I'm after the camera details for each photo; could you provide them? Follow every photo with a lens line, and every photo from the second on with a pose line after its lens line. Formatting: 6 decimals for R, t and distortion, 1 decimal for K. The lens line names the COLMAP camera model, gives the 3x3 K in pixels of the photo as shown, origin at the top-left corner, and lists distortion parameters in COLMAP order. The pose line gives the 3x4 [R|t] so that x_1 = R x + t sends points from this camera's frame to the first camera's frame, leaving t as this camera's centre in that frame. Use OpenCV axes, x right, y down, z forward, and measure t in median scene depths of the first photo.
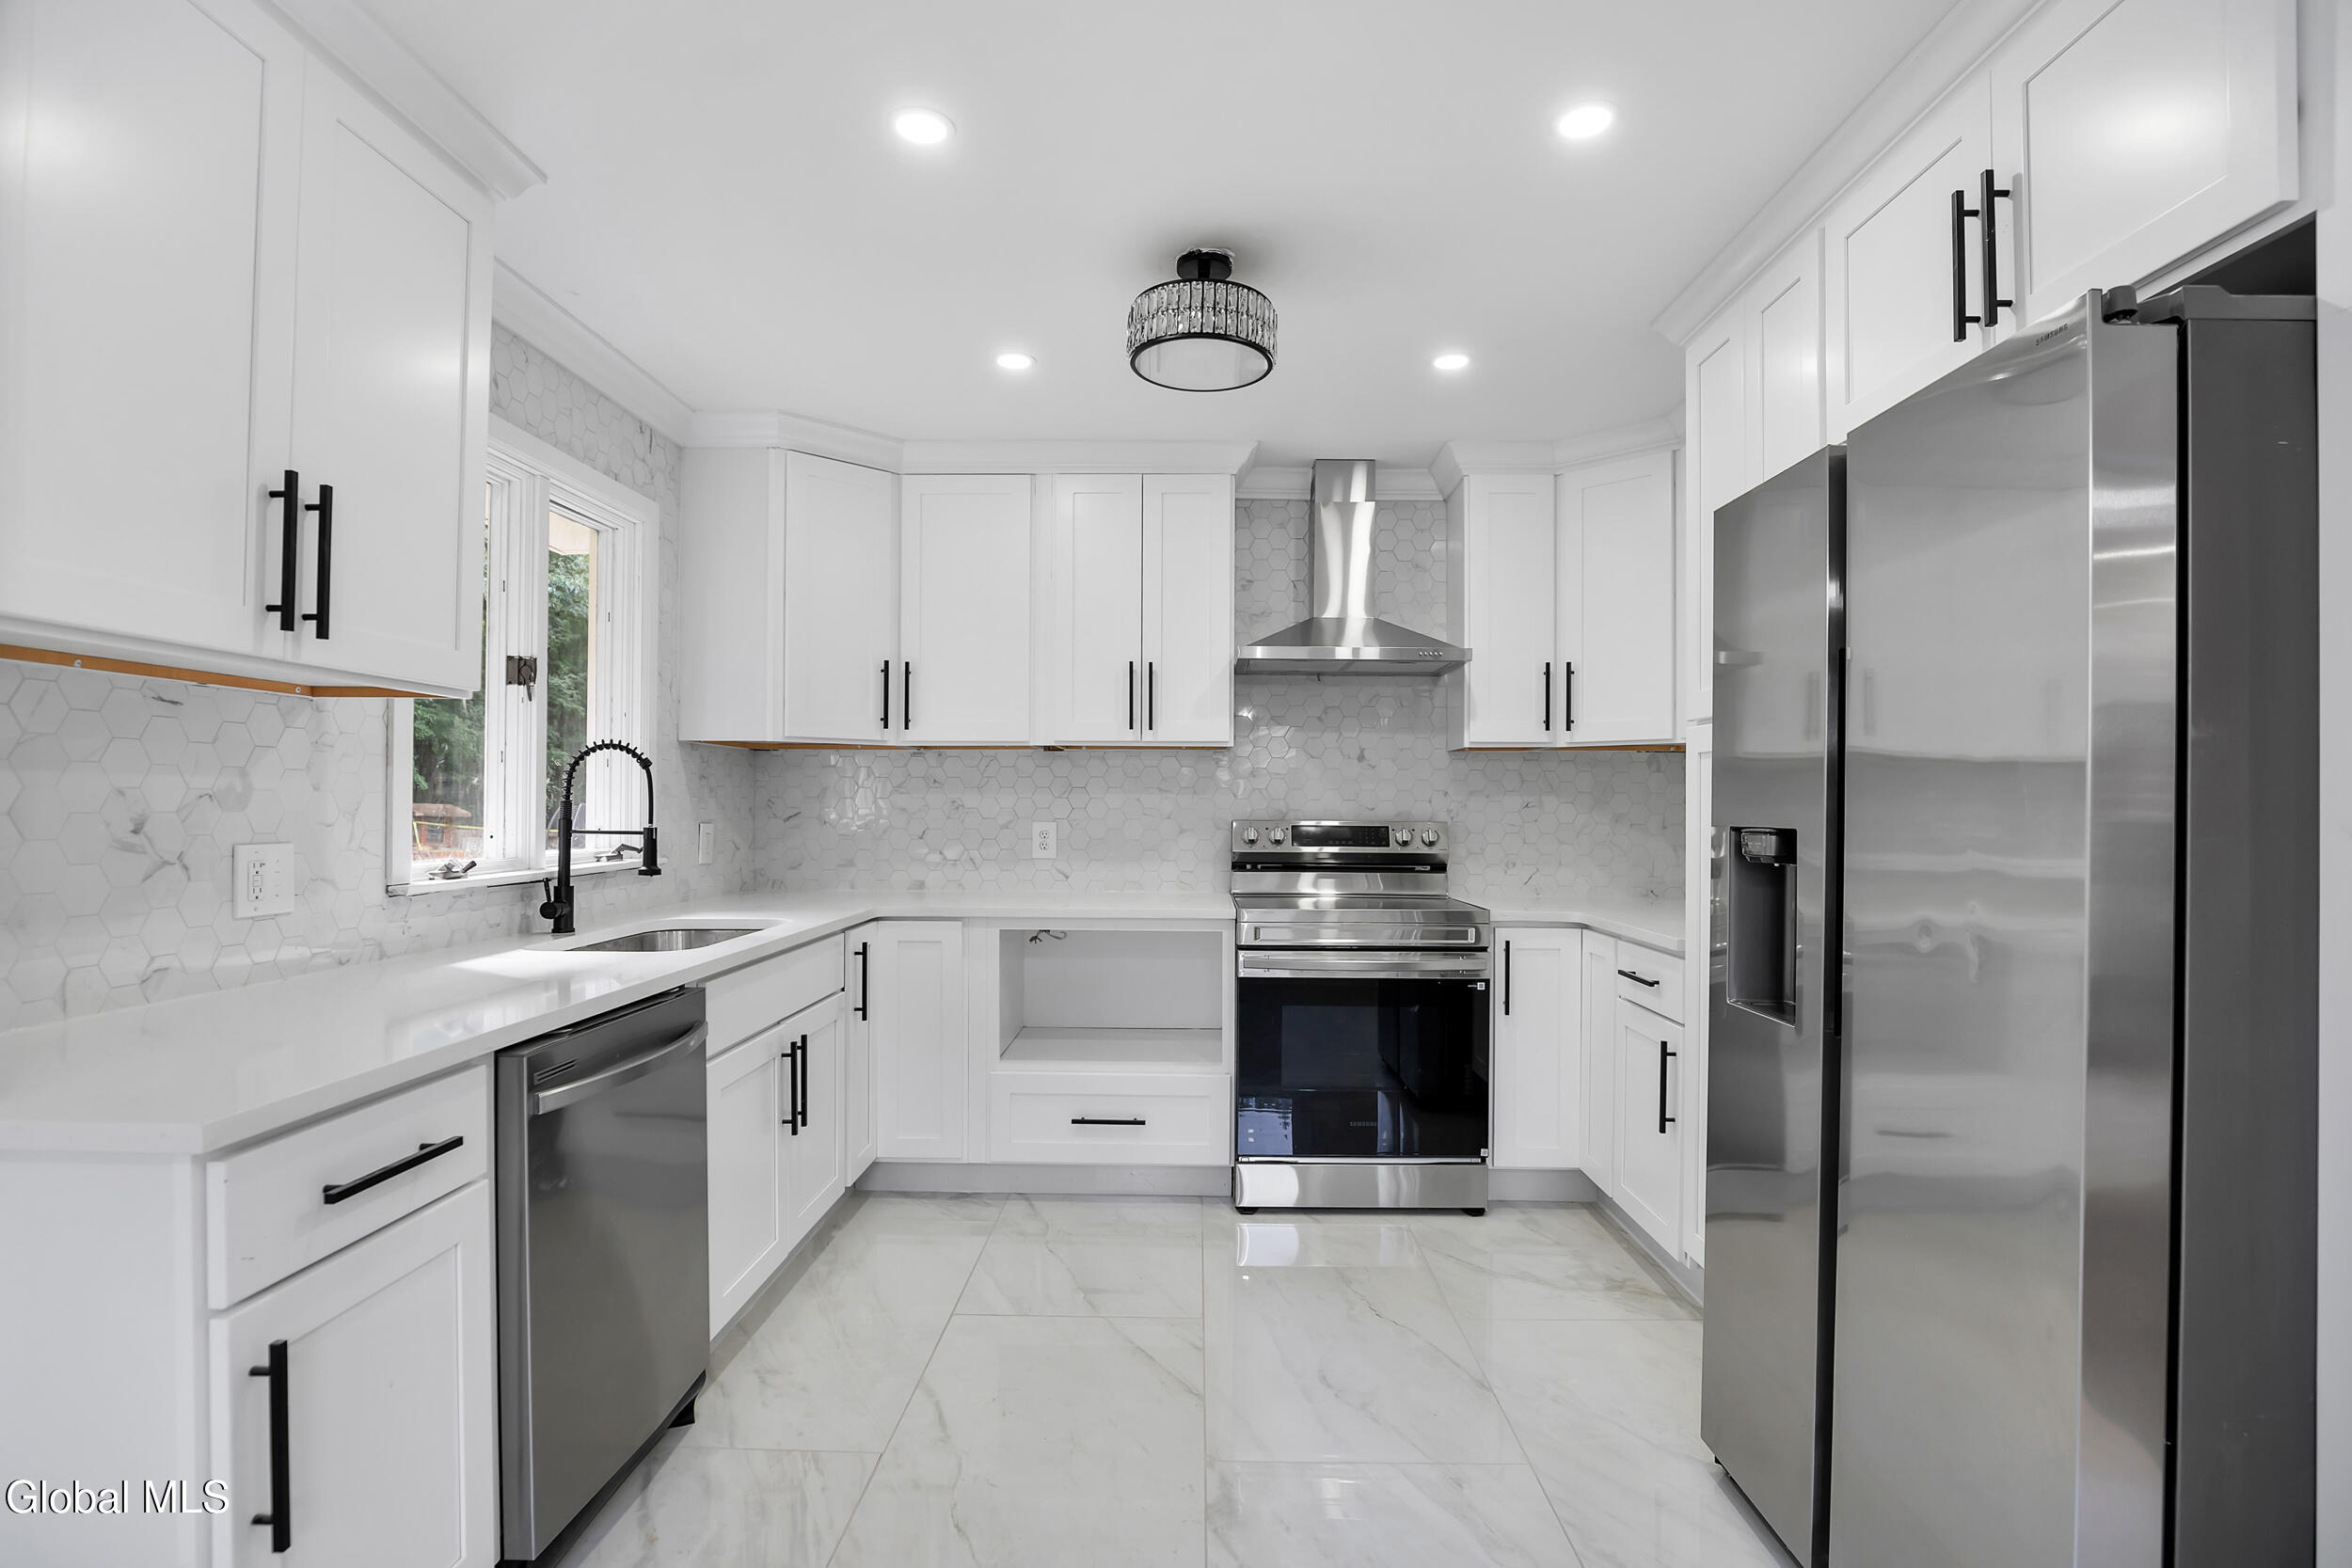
lens RADIAL K [[1125.9, 0, 1179.8], [0, 1125.9, 805.9], [0, 0, 1]] dist [-0.020511, -0.000295]
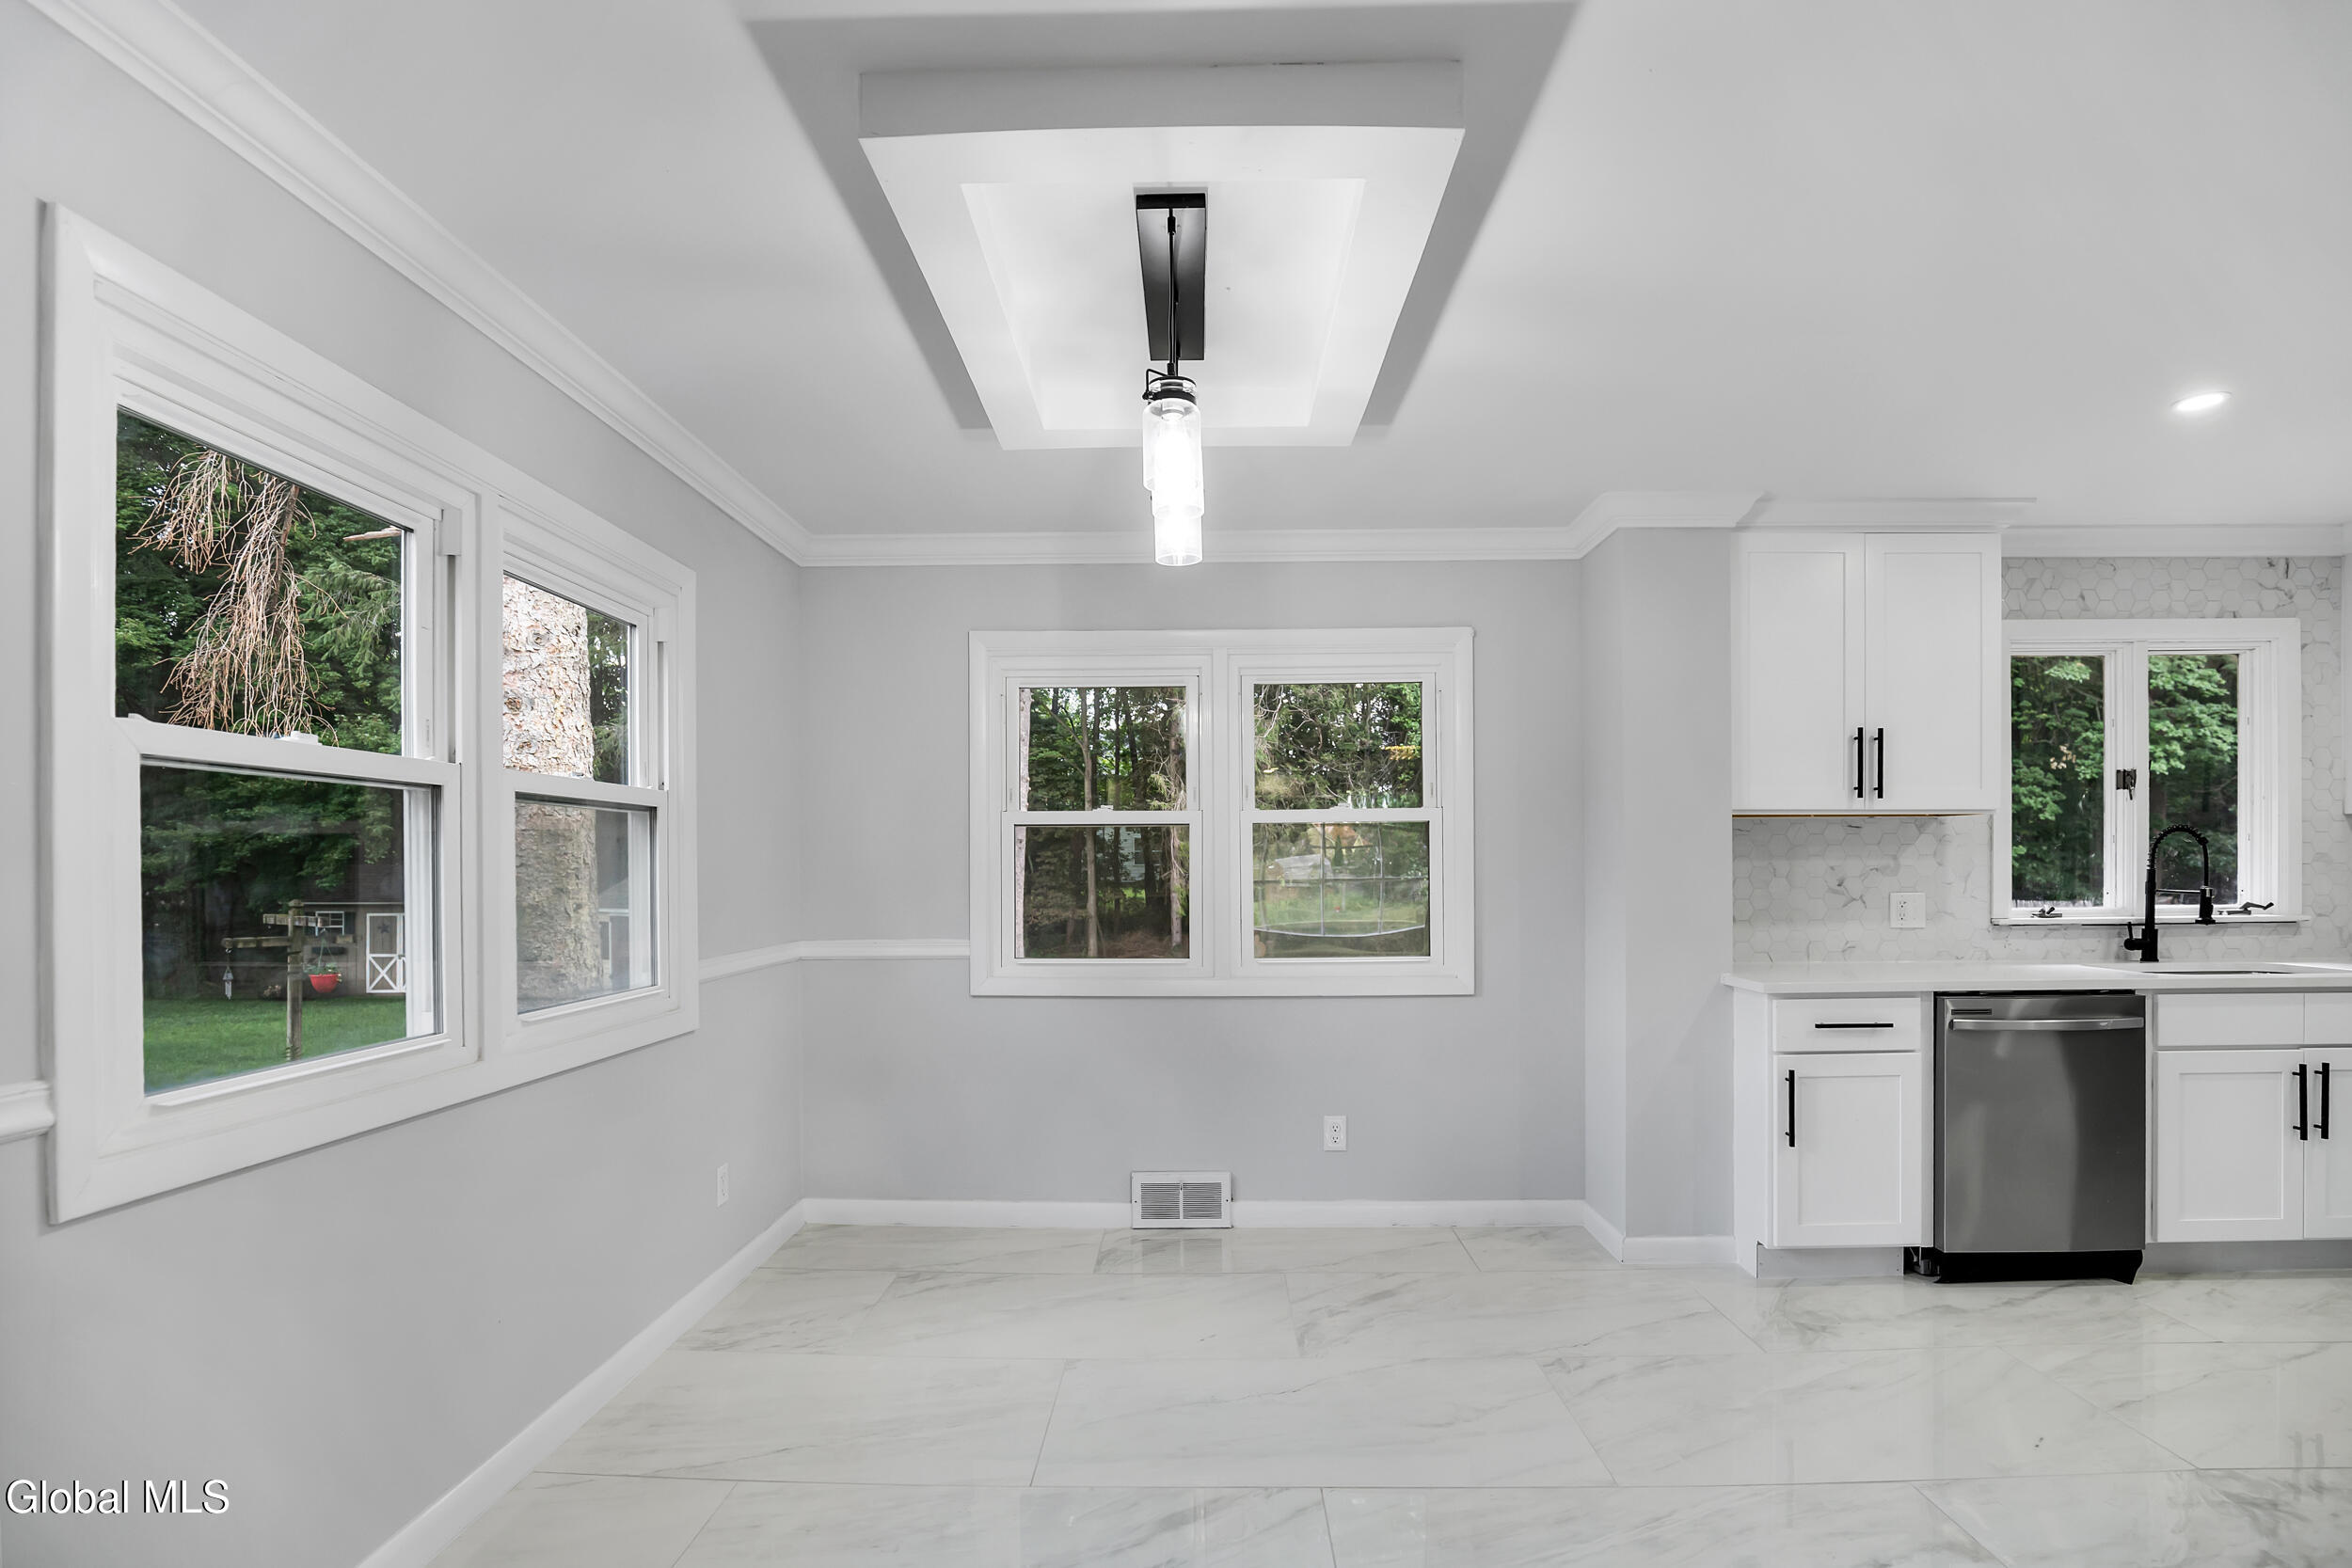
lens RADIAL K [[1124.0, 0, 1172.3], [0, 1124.0, 859.4], [0, 0, 1]] dist [-0.029592, -0.000247]
pose [[-0.009836, -0.007495, -0.999924, 1.208834], [0.002559, 0.999968, -0.007520, -0.014419], [0.999948, -0.002633, -0.009817, -0.316657]]
